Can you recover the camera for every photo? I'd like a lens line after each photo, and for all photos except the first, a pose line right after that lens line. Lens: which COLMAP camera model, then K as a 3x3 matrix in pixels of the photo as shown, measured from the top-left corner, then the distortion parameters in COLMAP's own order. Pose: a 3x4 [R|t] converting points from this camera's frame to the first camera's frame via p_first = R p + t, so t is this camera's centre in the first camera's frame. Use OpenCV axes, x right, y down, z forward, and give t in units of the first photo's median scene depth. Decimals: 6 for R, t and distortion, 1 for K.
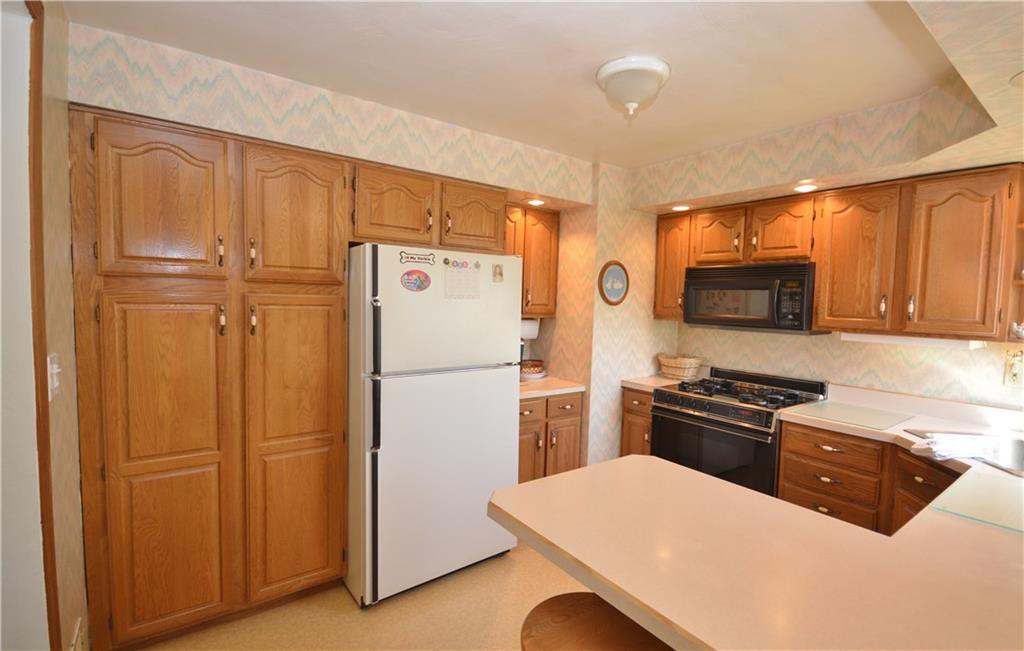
lens RADIAL K [[468.2, 0, 511.7], [0, 468.2, 325.7], [0, 0, 1]] dist [0.004450, 0.000582]
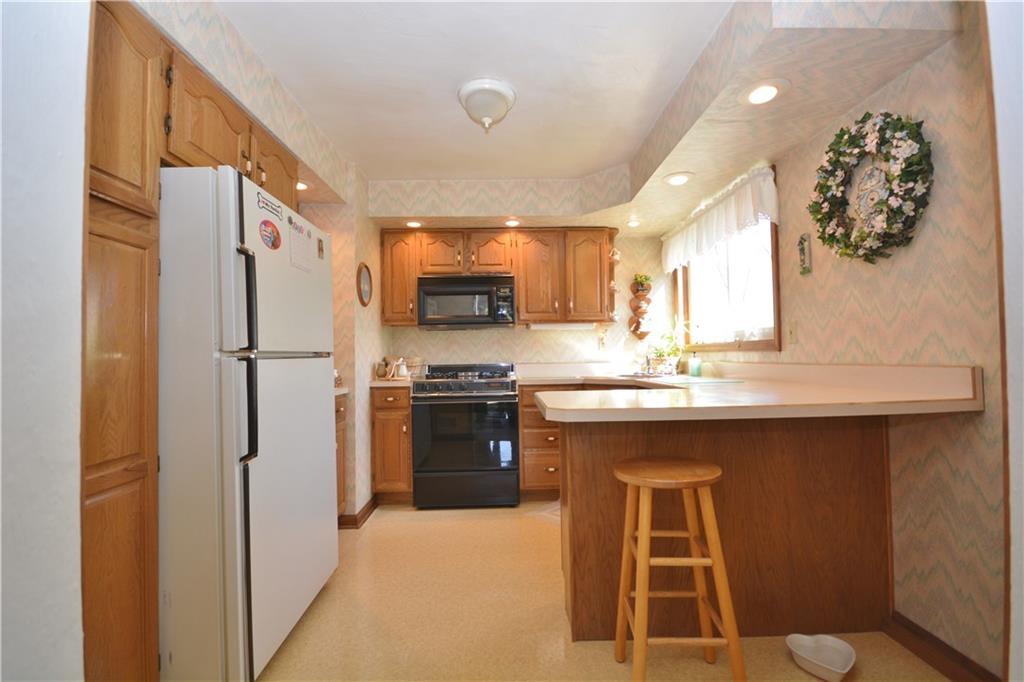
lens RADIAL K [[455.0, 0, 511.1], [0, 455.0, 343.2], [0, 0, 1]] dist [0.005563, 0.000548]
pose [[0.578770, -0.016659, 0.815321, -0.521343], [0.077469, 0.996393, -0.034634, 0.121958], [-0.811803, 0.083207, 0.577973, 0.229685]]
